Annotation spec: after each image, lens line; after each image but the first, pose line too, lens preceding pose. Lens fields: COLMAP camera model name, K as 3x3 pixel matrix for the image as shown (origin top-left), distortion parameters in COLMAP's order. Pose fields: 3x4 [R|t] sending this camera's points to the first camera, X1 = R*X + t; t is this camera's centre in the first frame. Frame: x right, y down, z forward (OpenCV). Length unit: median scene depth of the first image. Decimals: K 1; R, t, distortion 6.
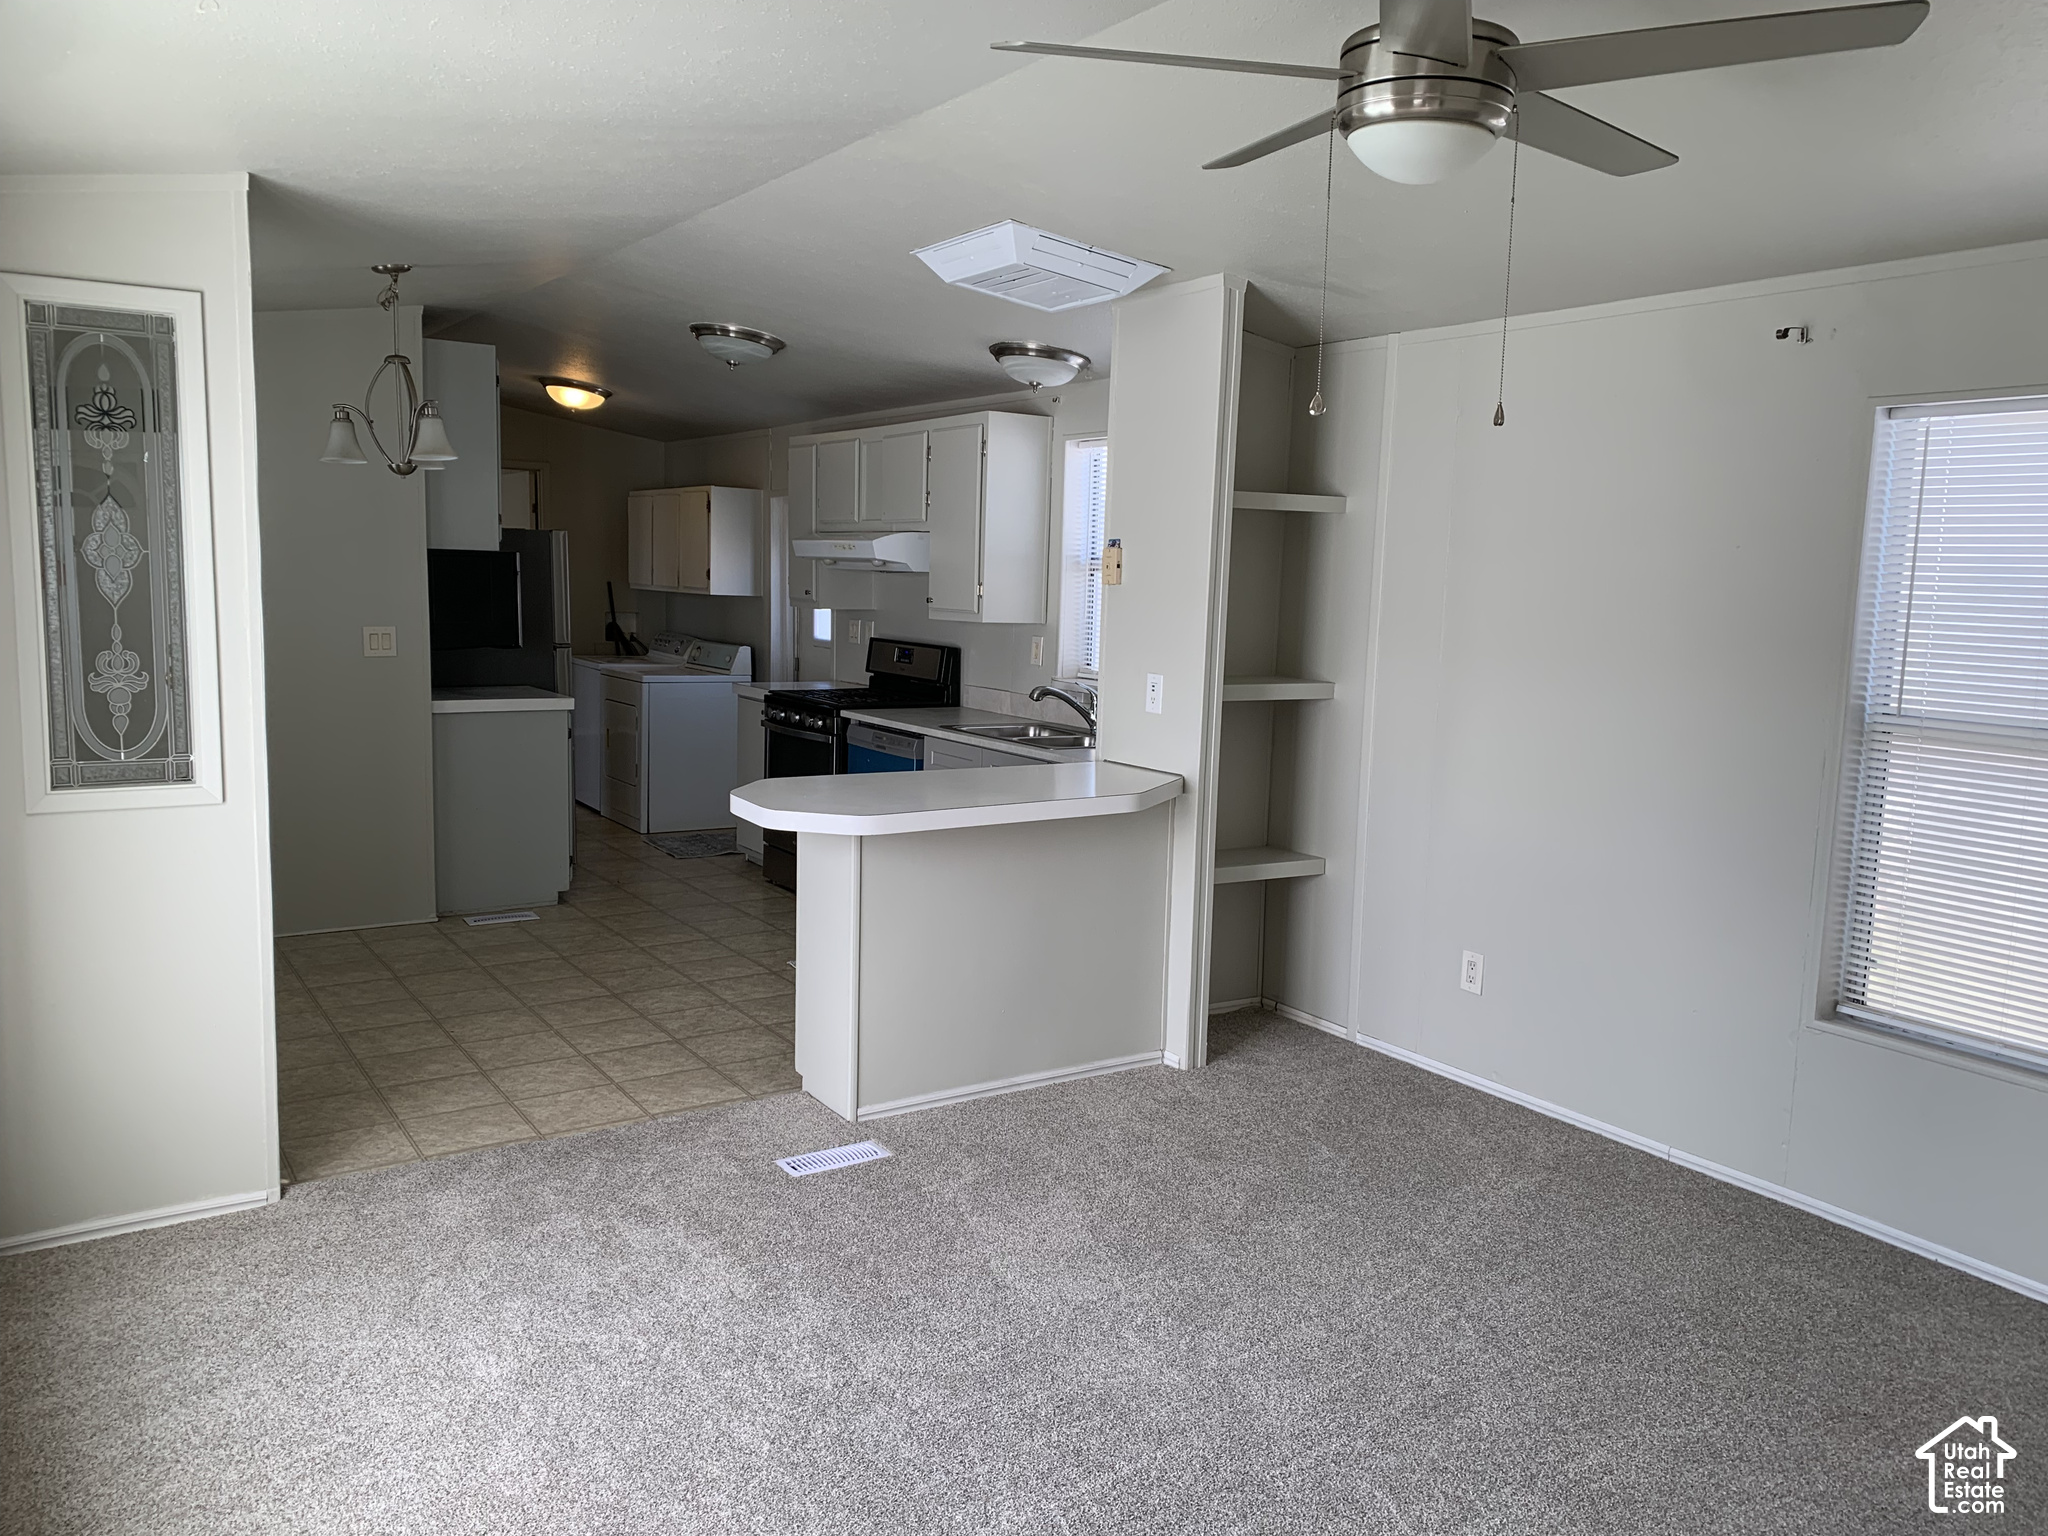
lens RADIAL K [[1578.8, 0, 1010.5], [0, 1578.8, 762.7], [0, 0, 1]] dist [0.025871, -0.008980]
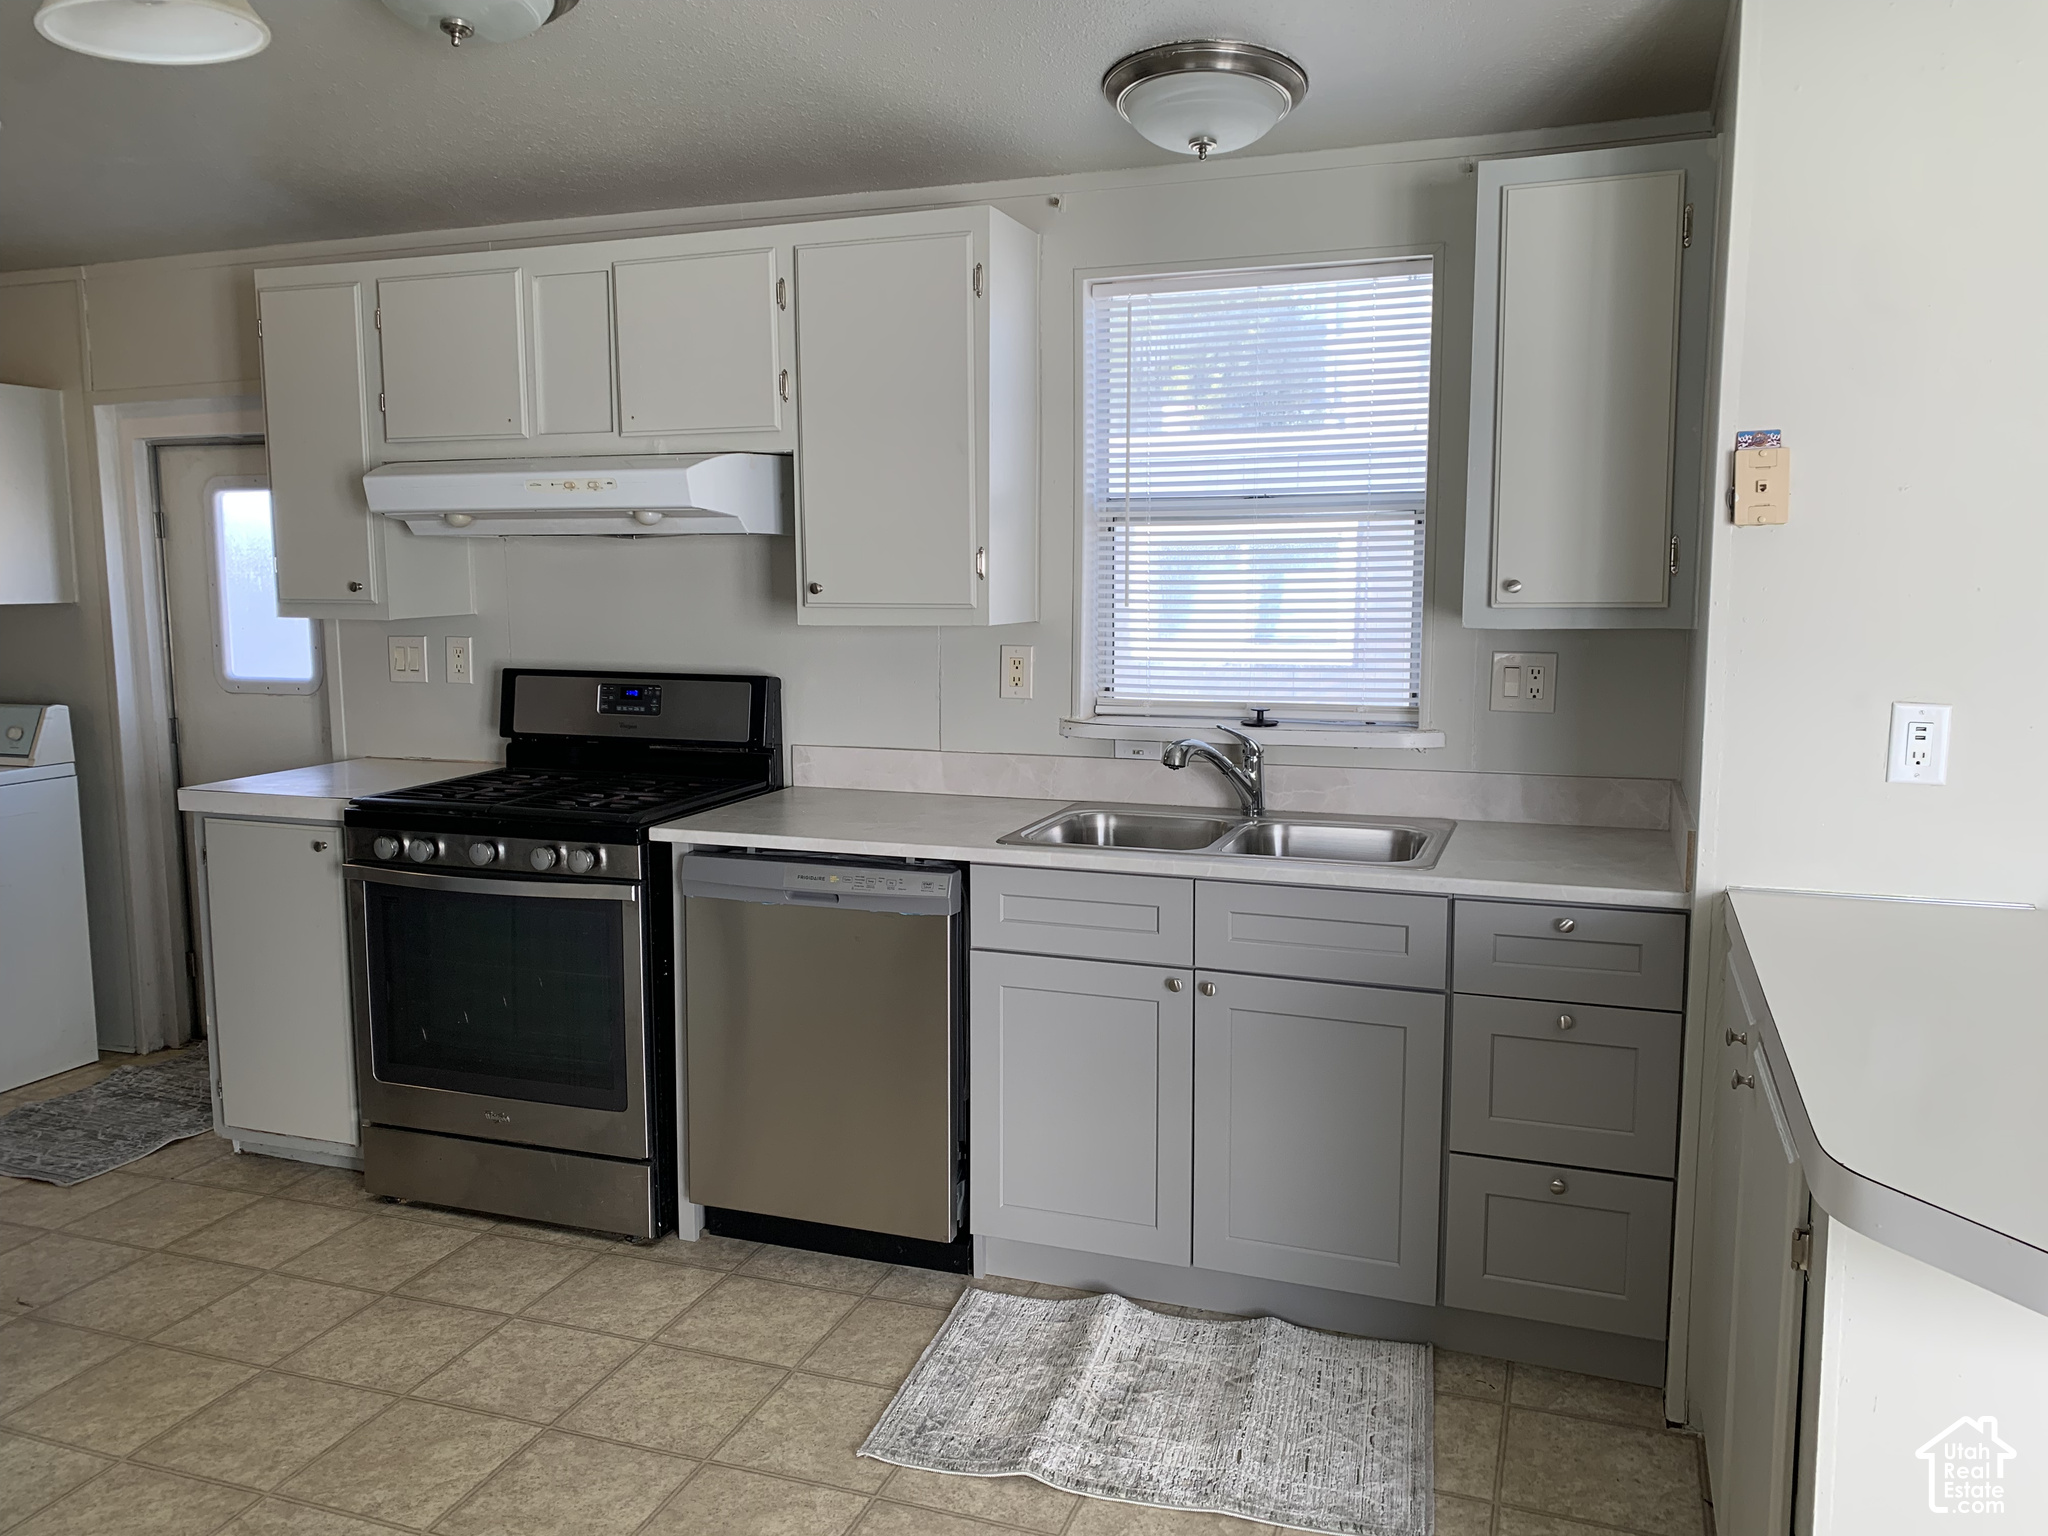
lens RADIAL K [[1578.8, 0, 1010.5], [0, 1578.8, 762.7], [0, 0, 1]] dist [0.025871, -0.008980]
pose [[0.797060, -0.113484, 0.593141, -0.276925], [0.104041, 0.993303, 0.050237, -0.060459], [-0.594870, 0.021670, 0.803530, 0.511450]]
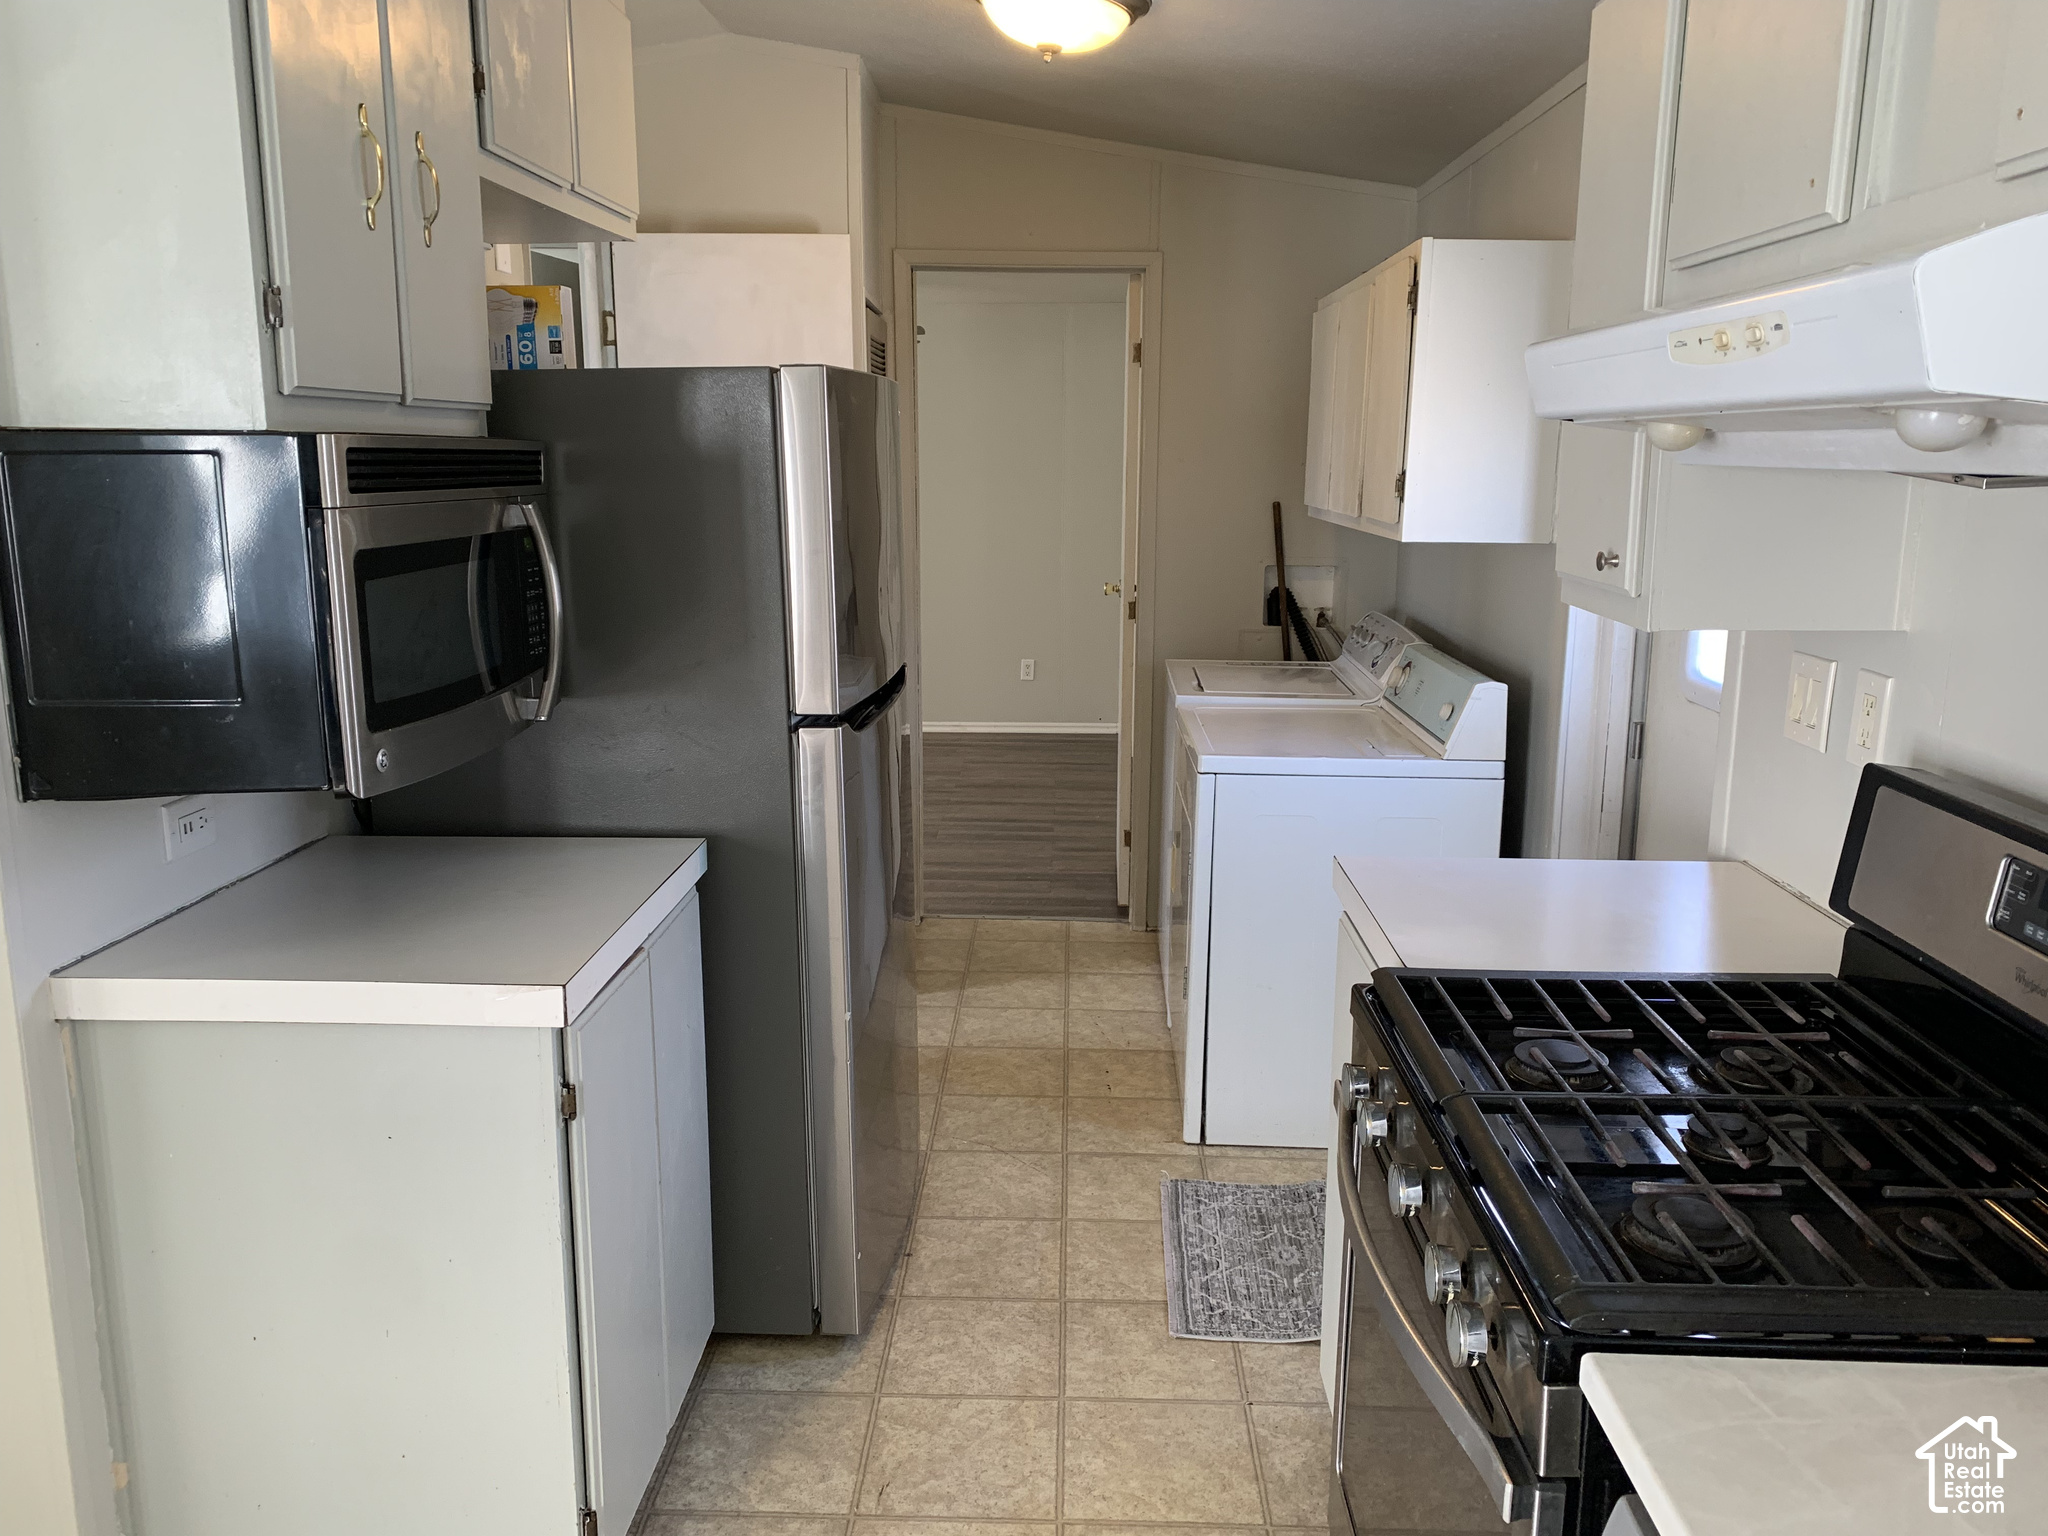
lens RADIAL K [[1578.8, 0, 1010.5], [0, 1578.8, 762.7], [0, 0, 1]] dist [0.025871, -0.008980]
pose [[0.821134, 0.084873, -0.564390, -0.063246], [-0.048150, 0.995658, 0.079672, -0.095870], [0.568701, -0.038246, 0.821655, 0.771011]]
